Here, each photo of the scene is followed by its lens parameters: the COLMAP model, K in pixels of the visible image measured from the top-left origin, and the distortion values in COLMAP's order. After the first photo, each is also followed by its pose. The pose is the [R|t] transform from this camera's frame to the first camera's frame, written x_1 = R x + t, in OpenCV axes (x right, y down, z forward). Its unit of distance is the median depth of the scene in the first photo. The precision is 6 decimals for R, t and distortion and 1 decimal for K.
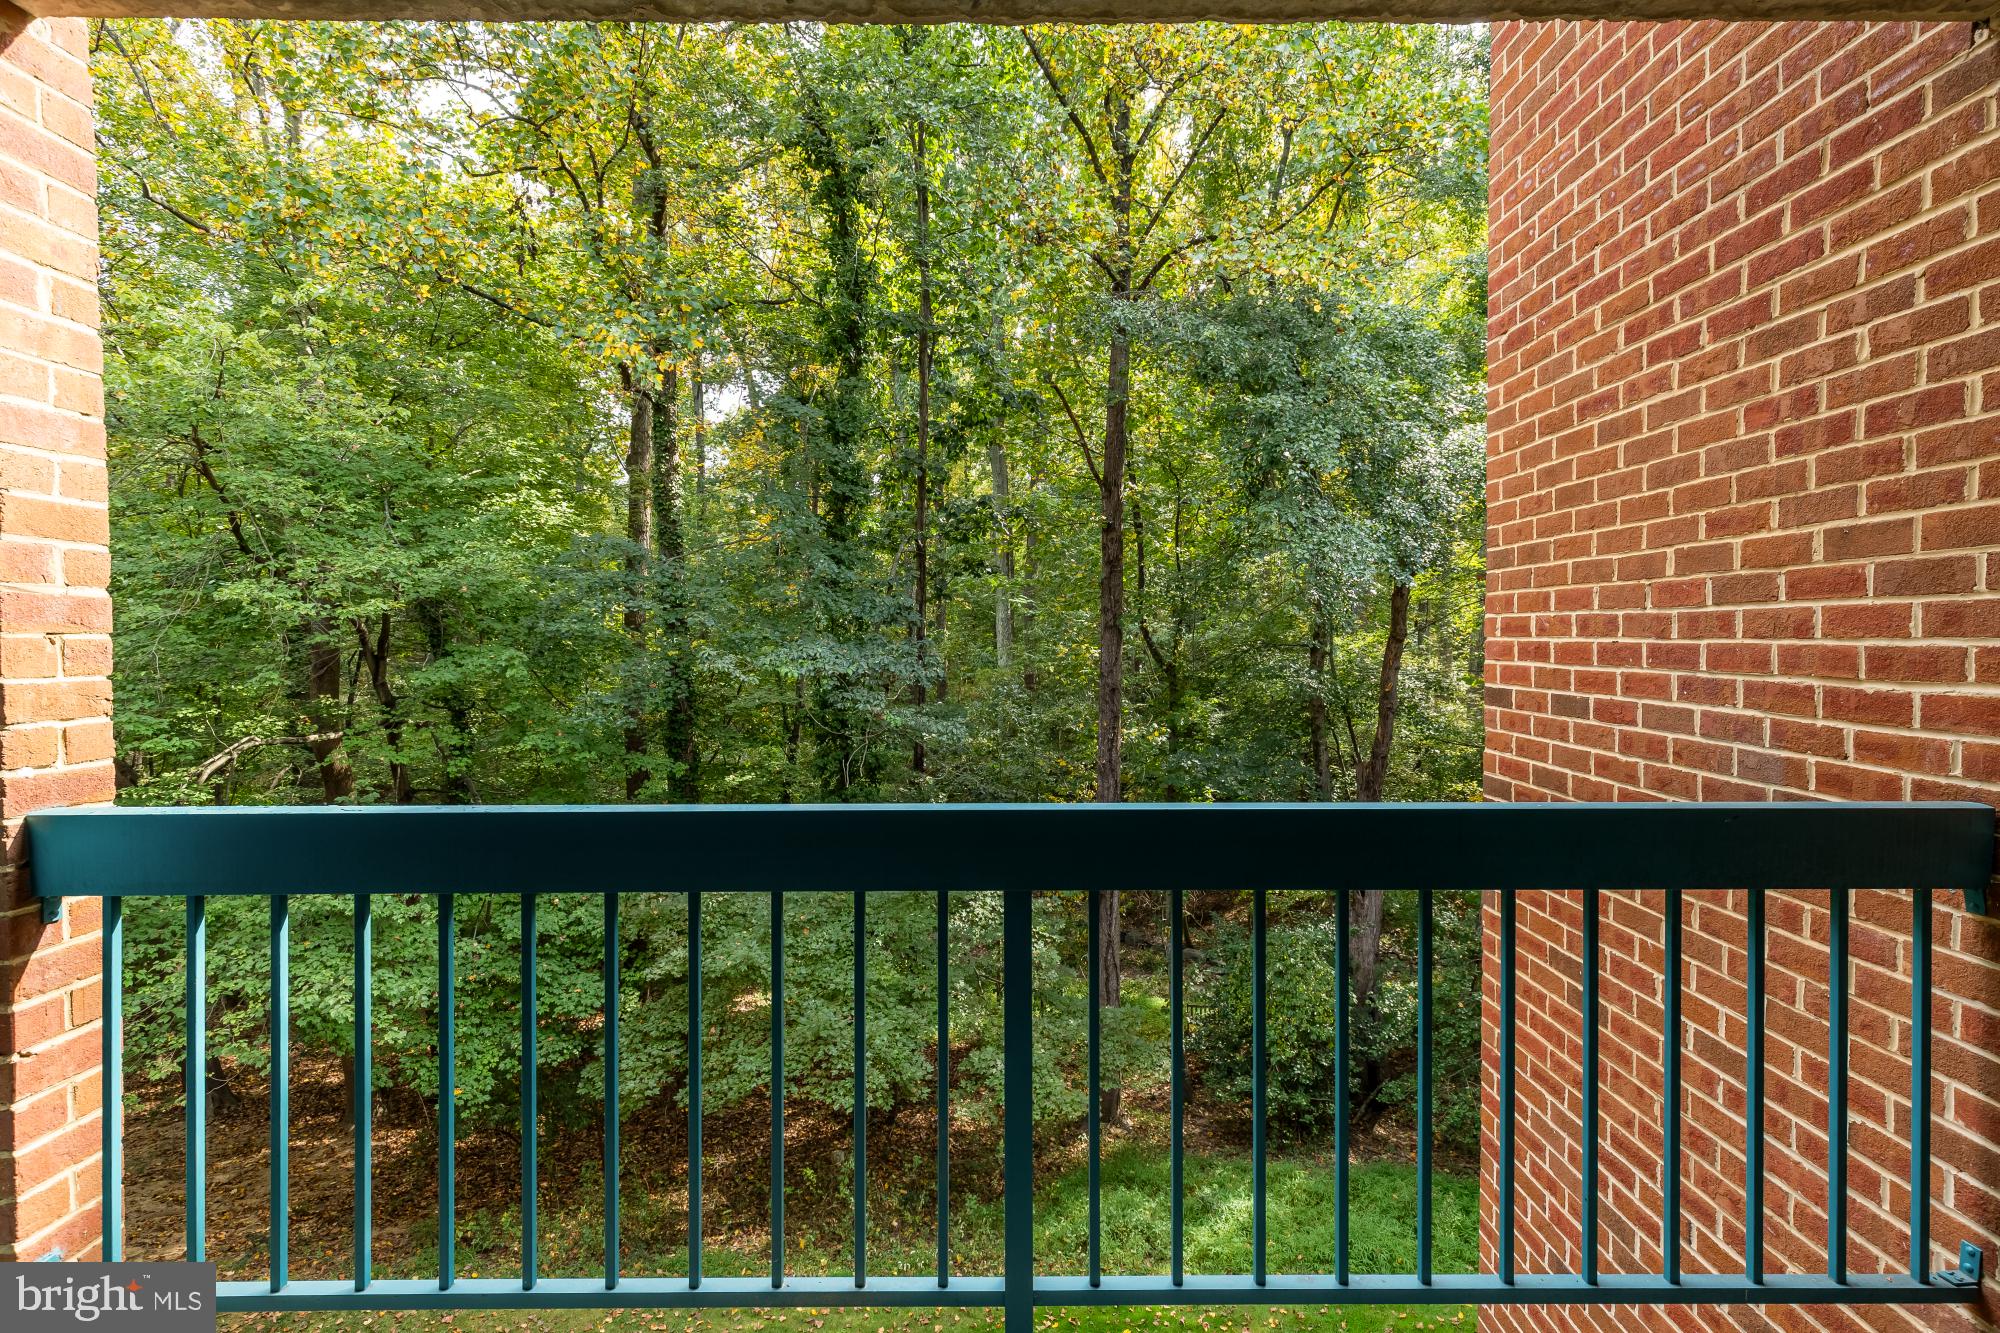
lens RADIAL K [[913.2, 0, 997.7], [0, 913.2, 635.6], [0, 0, 1]] dist [0.002035, 0.000211]
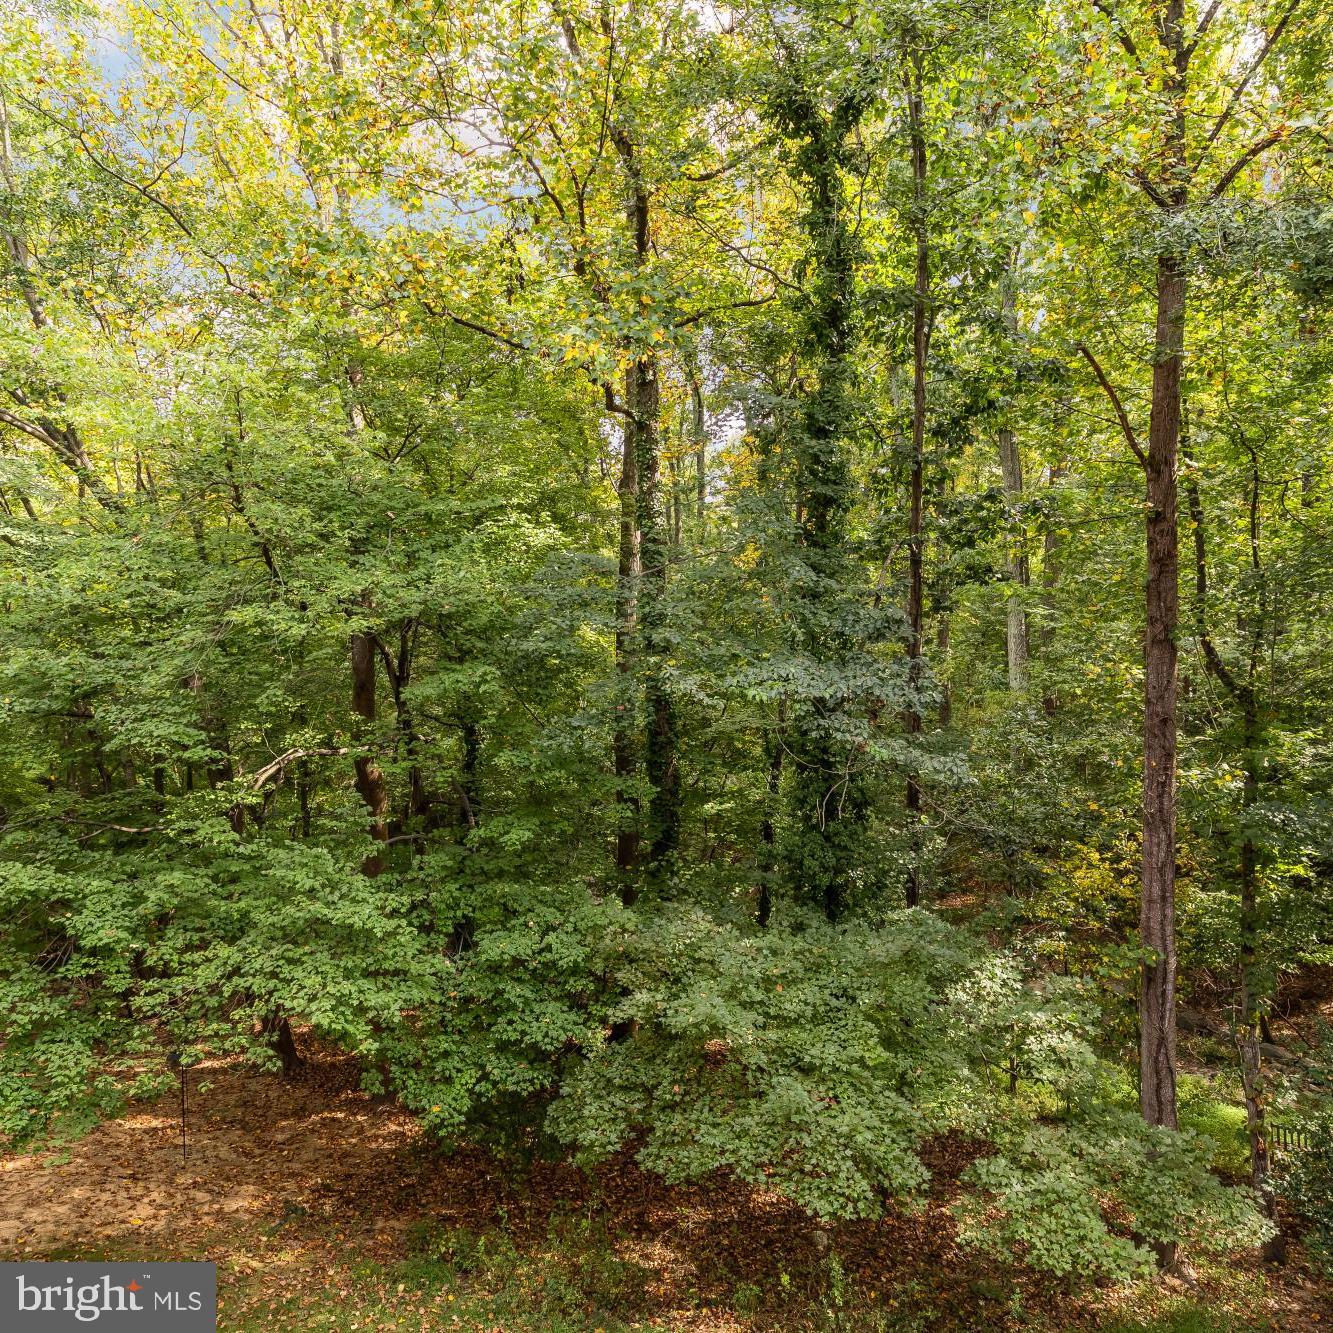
lens RADIAL K [[874.3, 0, 657.1], [0, 874.3, 667.6], [0, 0, 1]] dist [0.000817, -0.009555]
pose [[0.929661, -0.001015, -0.368414, -0.006316], [0.005752, 0.999914, 0.011758, 0.002532], [0.368371, -0.013050, 0.929587, 0.135568]]
